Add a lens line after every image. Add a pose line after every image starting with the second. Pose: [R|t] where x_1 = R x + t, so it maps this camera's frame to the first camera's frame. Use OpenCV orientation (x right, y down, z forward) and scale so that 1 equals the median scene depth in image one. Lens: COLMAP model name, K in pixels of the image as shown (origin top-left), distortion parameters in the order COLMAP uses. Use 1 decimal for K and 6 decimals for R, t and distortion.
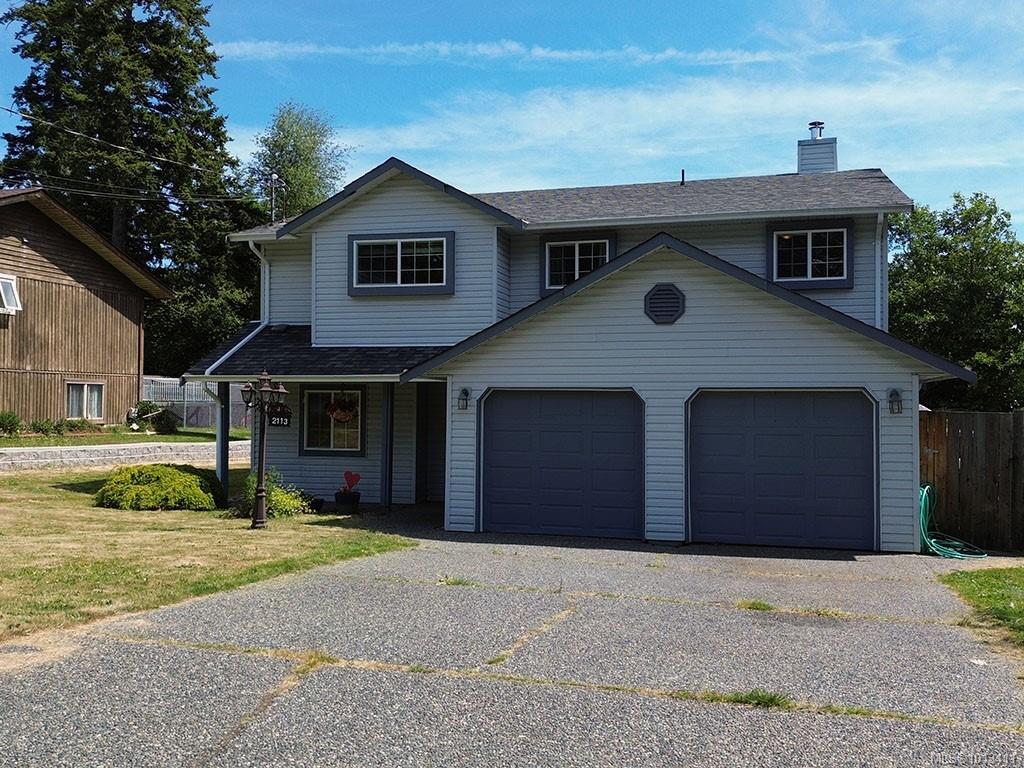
lens RADIAL K [[934.6, 0, 512.0], [0, 934.6, 384.0], [0, 0, 1]] dist [0.051322, -0.007738]
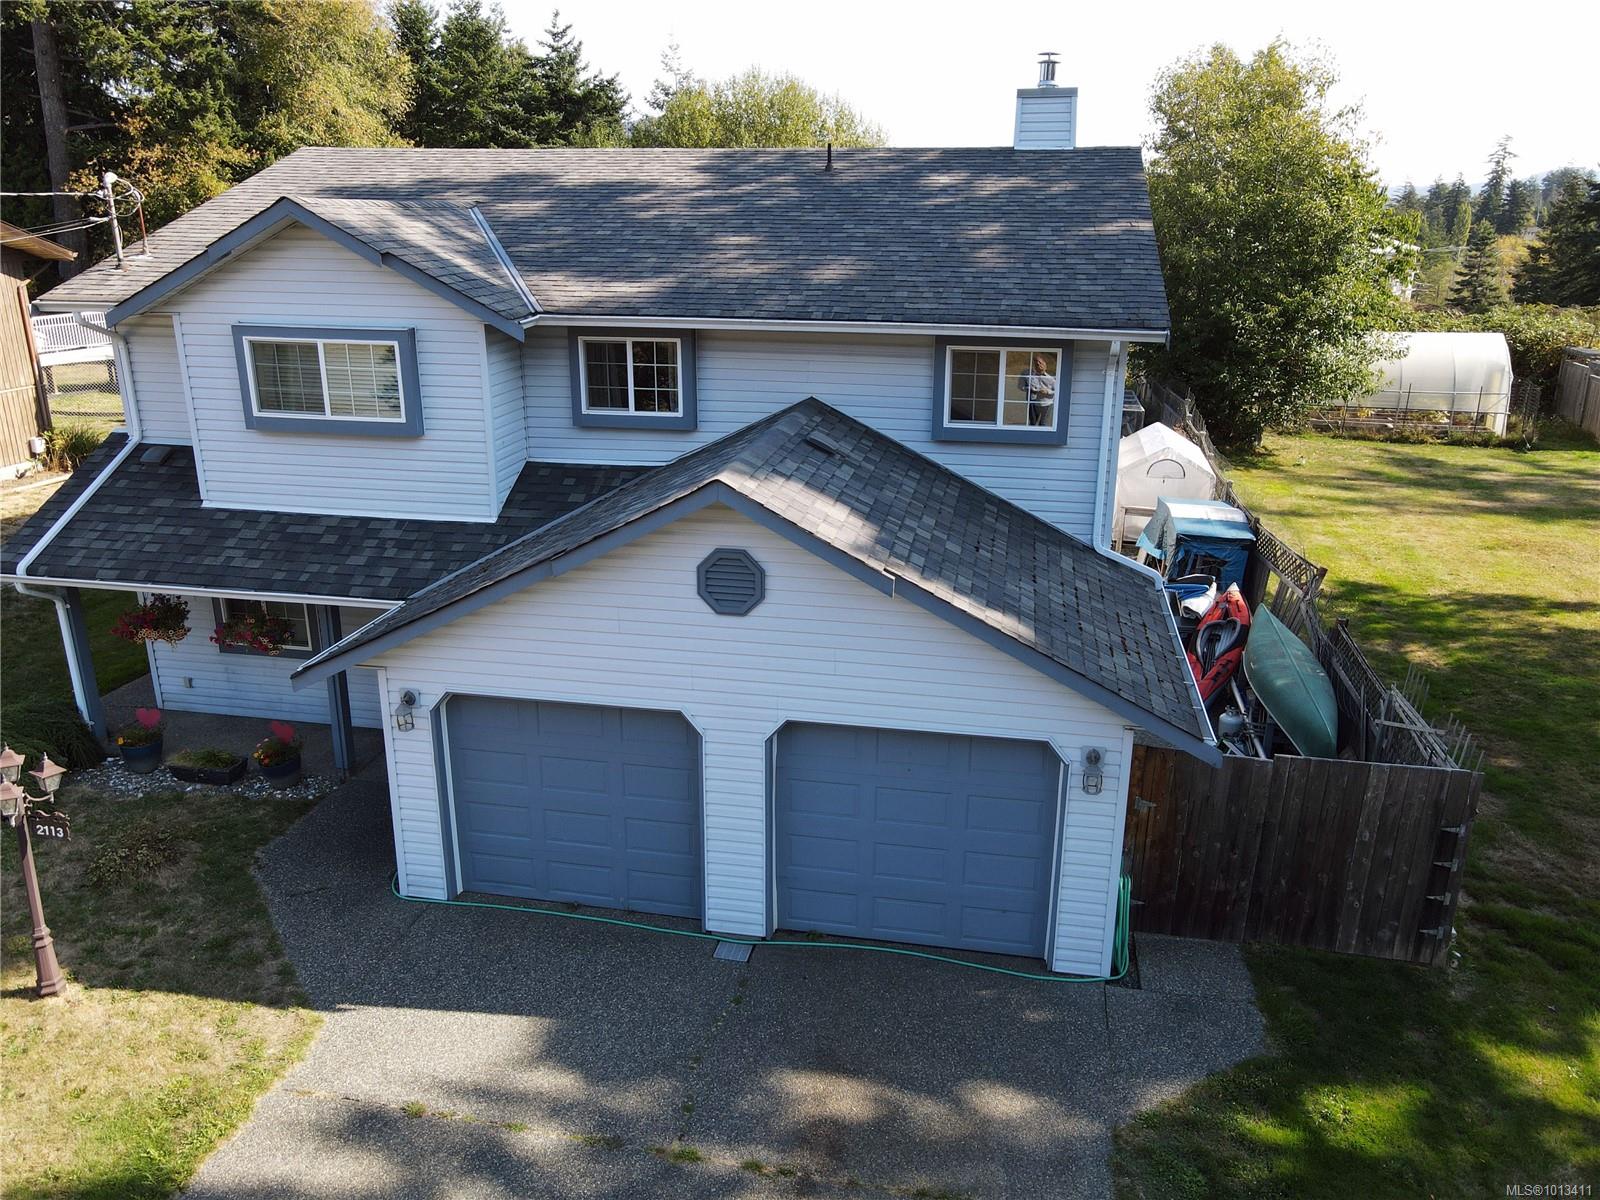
lens RADIAL K [[1150.5, 0, 800.0], [0, 1150.5, 600.0], [0, 0, 1]] dist [-0.006055, -0.003604]
pose [[0.995643, -0.026182, 0.089495, 0.115159], [-0.004517, 0.945103, 0.326742, -0.249986], [-0.093136, -0.325722, 0.940867, 0.264032]]
